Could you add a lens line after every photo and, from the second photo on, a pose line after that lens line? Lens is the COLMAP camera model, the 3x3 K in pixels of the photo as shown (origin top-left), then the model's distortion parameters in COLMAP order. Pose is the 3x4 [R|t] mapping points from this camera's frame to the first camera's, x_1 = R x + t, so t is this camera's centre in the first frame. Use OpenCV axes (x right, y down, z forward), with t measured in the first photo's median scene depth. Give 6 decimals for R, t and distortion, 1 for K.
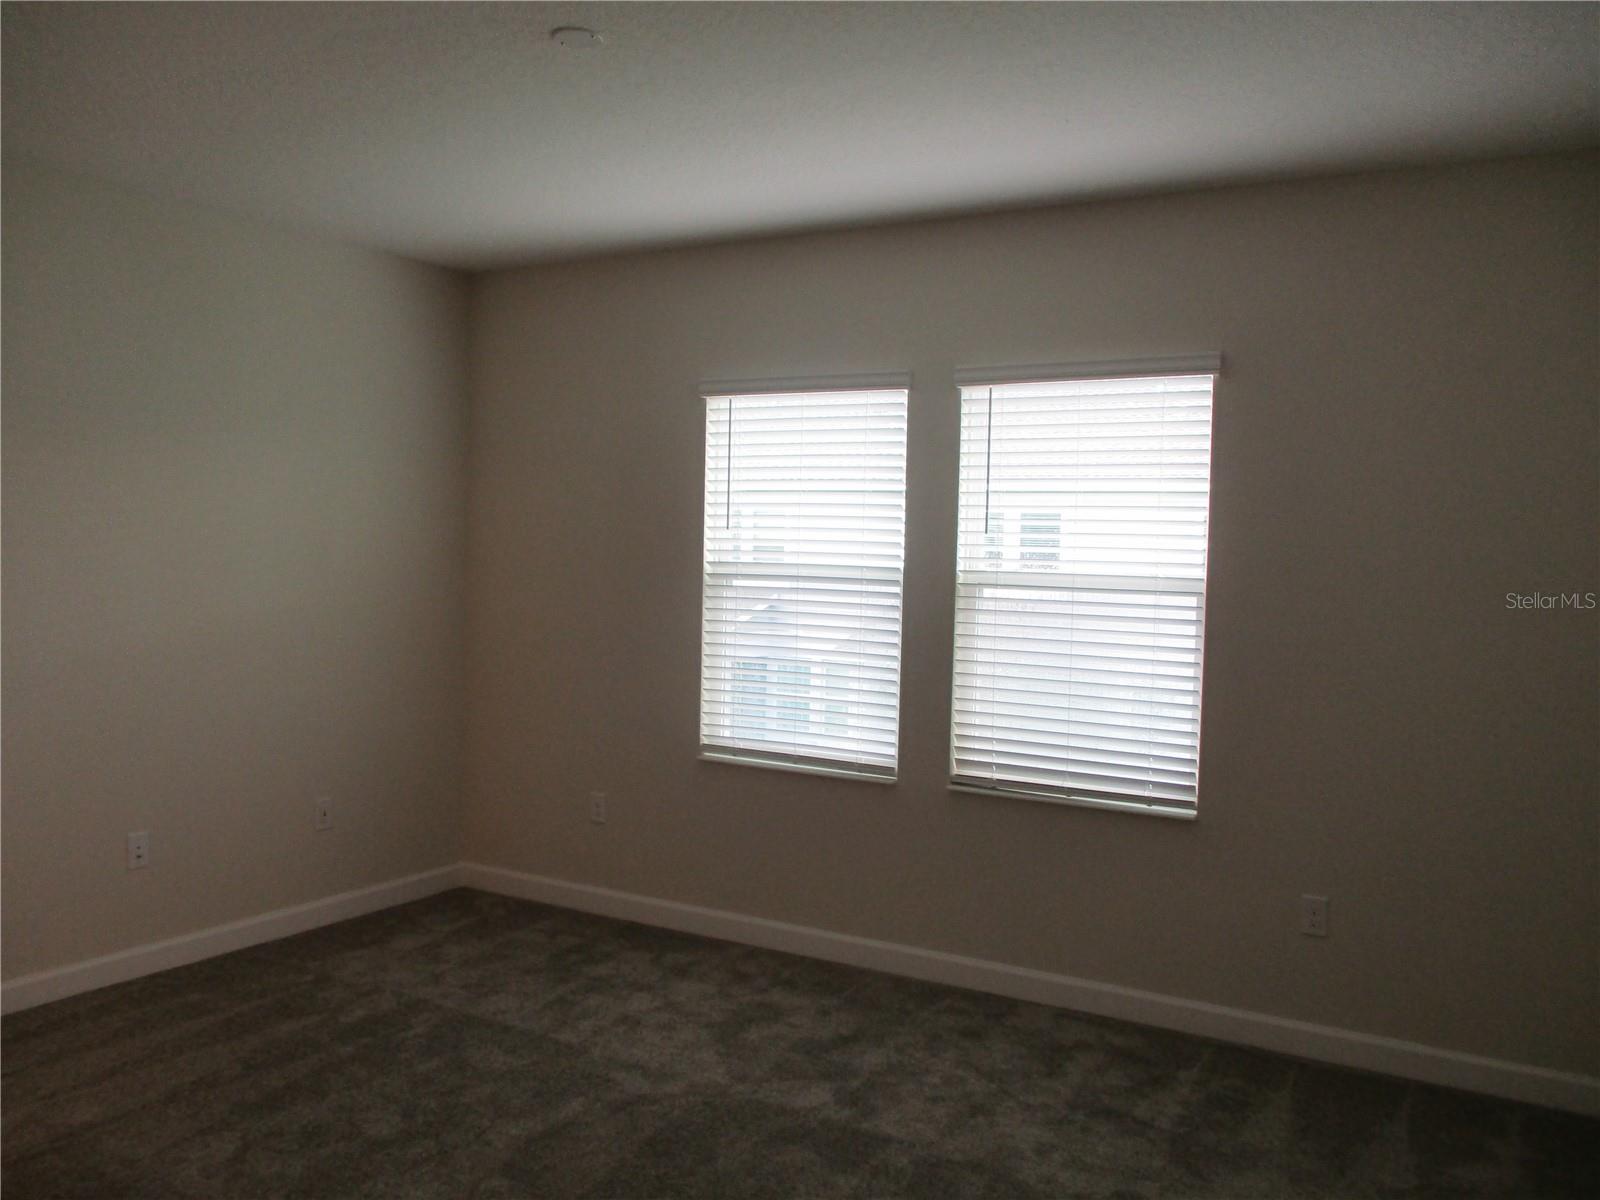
lens RADIAL K [[1299.7, 0, 800.0], [0, 1299.7, 600.0], [0, 0, 1]] dist [-0.007160, -0.007139]
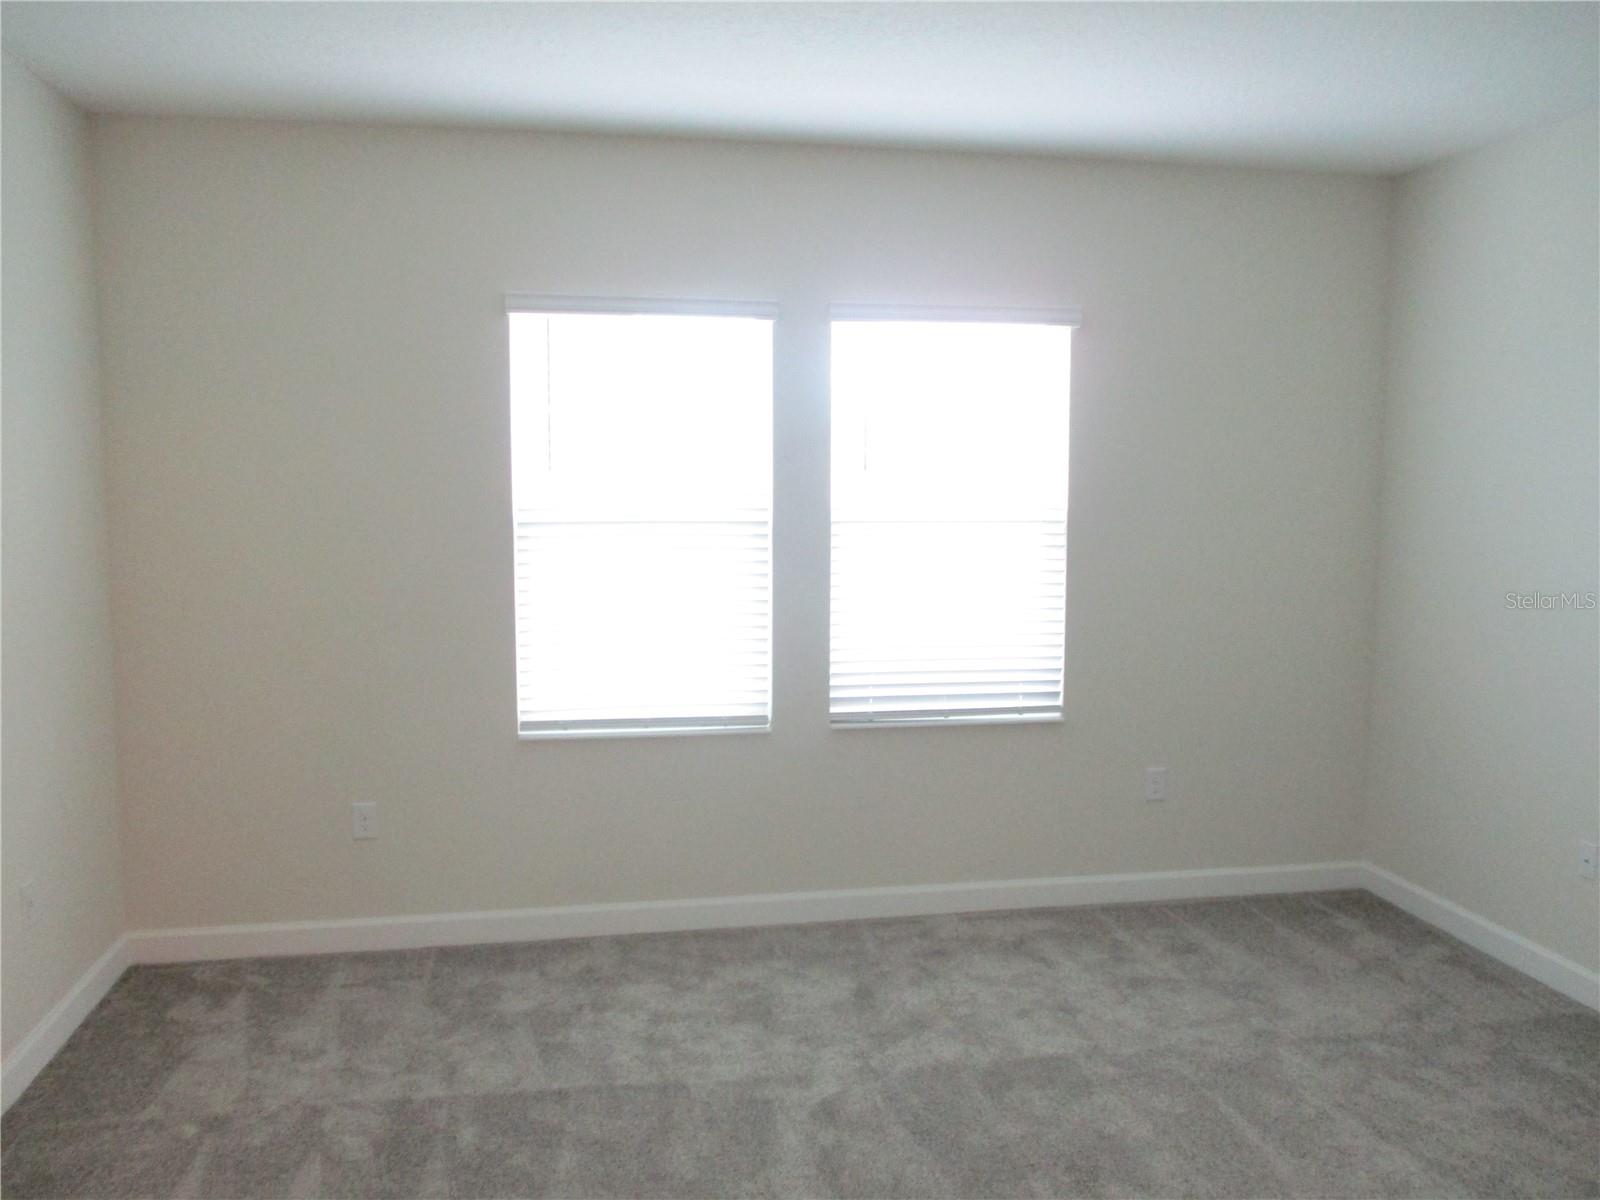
lens RADIAL K [[1316.2, 0, 822.2], [0, 1316.2, 608.7], [0, 0, 1]] dist [-0.031364, 0.008070]
pose [[0.758780, -0.091666, 0.644864, -0.550280], [0.043516, 0.994970, 0.090229, -0.038258], [-0.649891, -0.040401, 0.758952, 0.252319]]
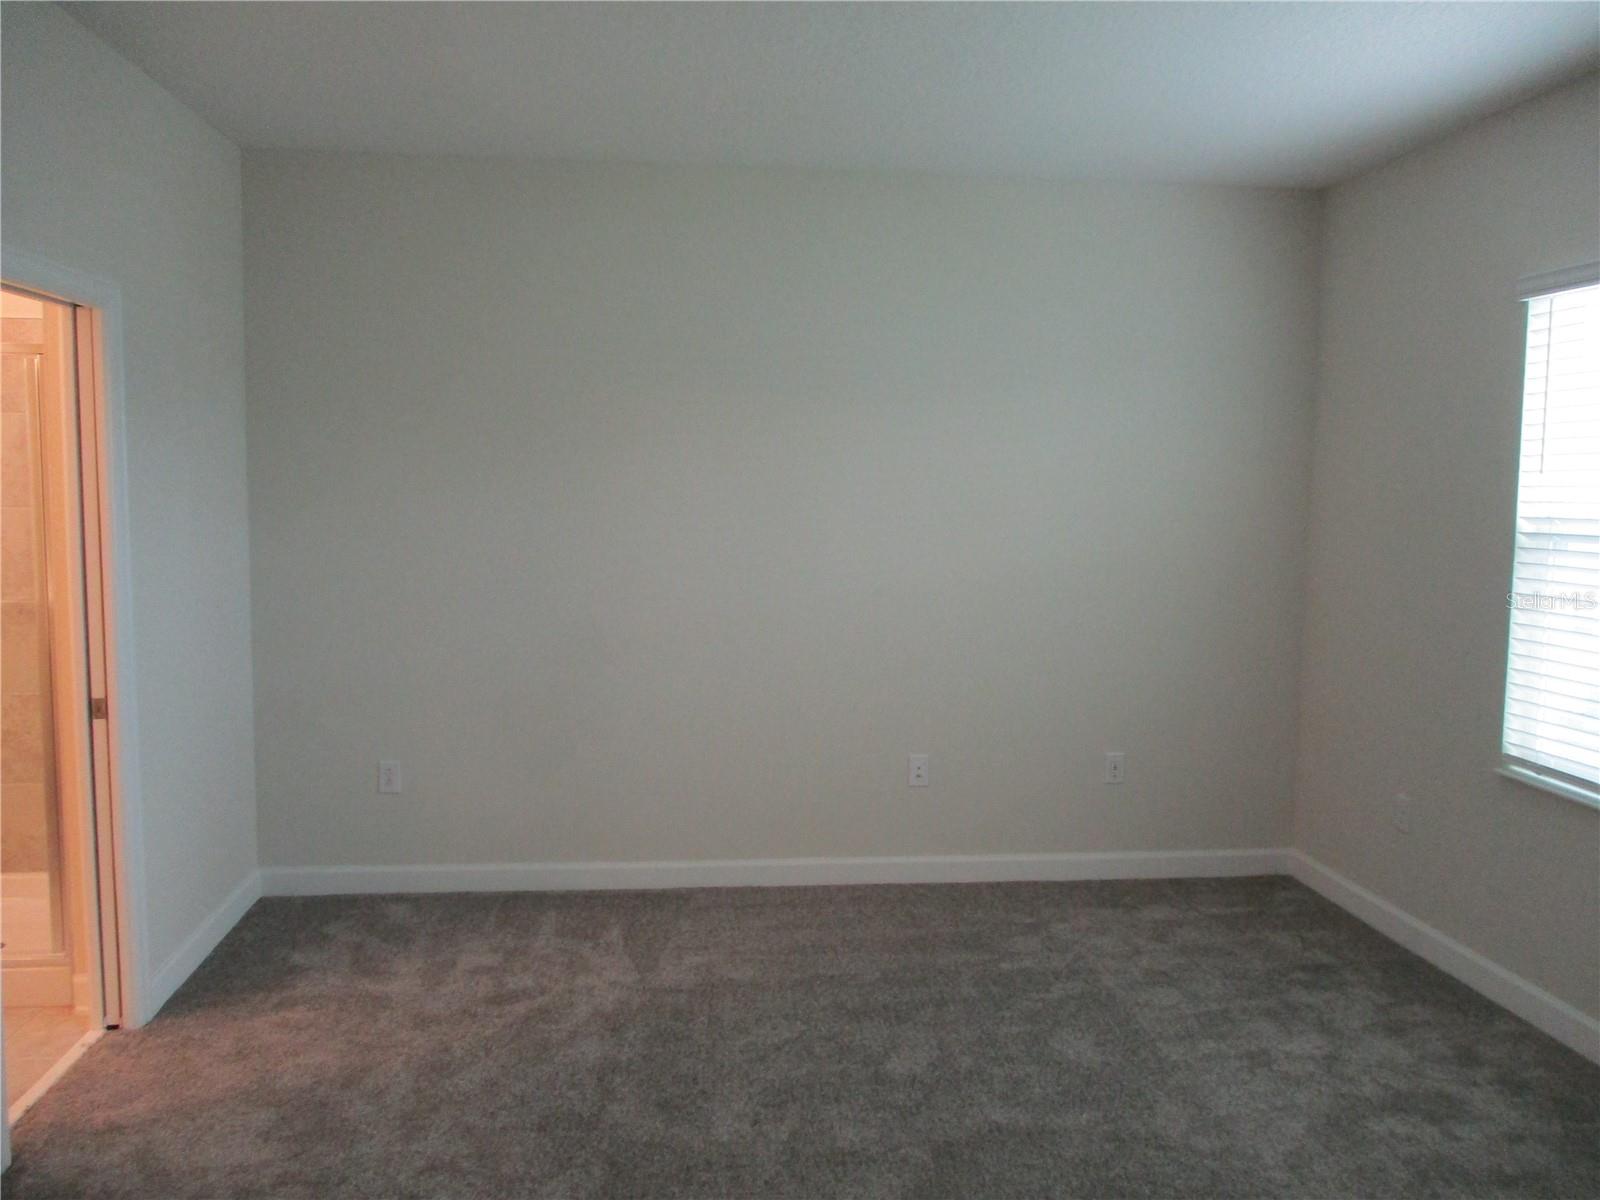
lens RADIAL K [[1316.2, 0, 822.2], [0, 1316.2, 608.7], [0, 0, 1]] dist [-0.031364, 0.008070]
pose [[0.618477, 0.062337, -0.783327, 0.317250], [-0.032129, 0.998021, 0.054054, -0.004687], [0.785146, -0.008264, 0.619255, 0.235023]]
